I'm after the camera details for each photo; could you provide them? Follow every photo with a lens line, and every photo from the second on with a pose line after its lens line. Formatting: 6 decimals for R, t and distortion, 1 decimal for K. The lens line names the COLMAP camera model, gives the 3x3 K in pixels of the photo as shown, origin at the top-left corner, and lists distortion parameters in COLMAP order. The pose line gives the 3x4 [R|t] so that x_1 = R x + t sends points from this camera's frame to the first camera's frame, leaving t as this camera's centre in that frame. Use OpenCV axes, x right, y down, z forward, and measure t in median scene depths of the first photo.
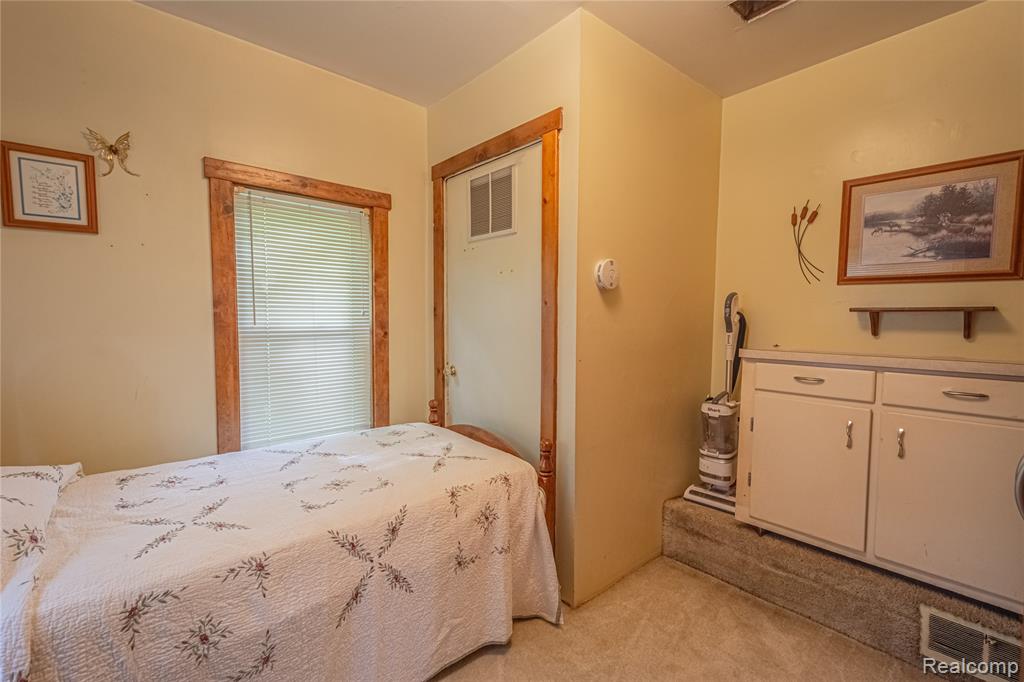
lens RADIAL K [[446.6, 0, 511.2], [0, 446.6, 338.7], [0, 0, 1]] dist [0.016125, -0.005073]
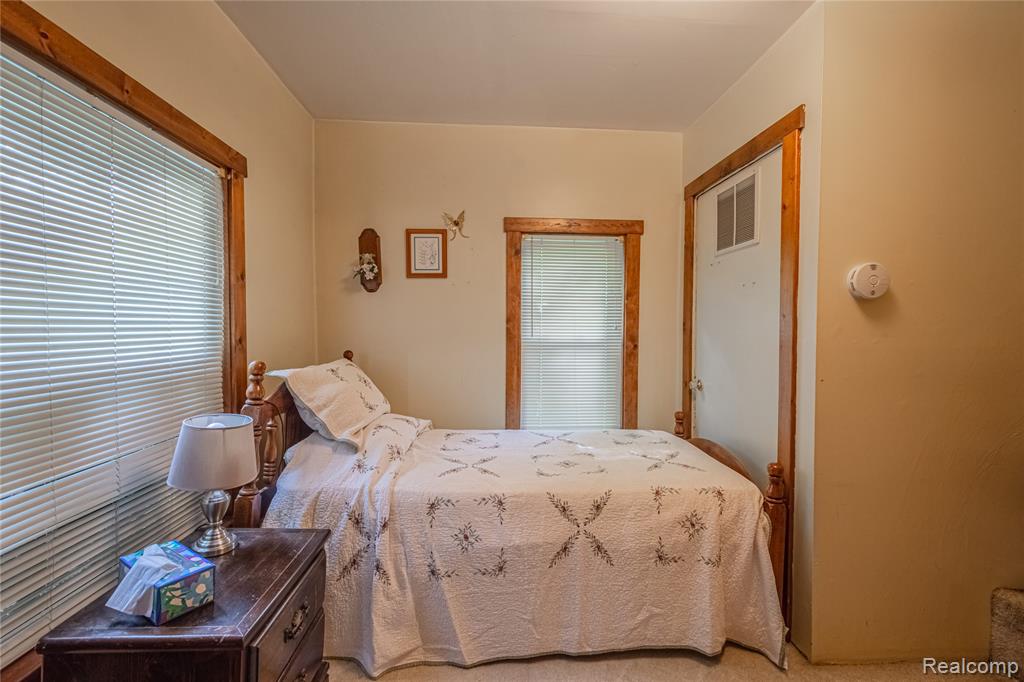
lens RADIAL K [[446.6, 0, 511.2], [0, 446.6, 338.7], [0, 0, 1]] dist [0.016125, -0.005073]
pose [[0.787822, 0.013600, -0.615753, 0.212057], [-0.034757, 0.999145, -0.022401, 0.007410], [0.614922, 0.039049, 0.787621, -0.079477]]
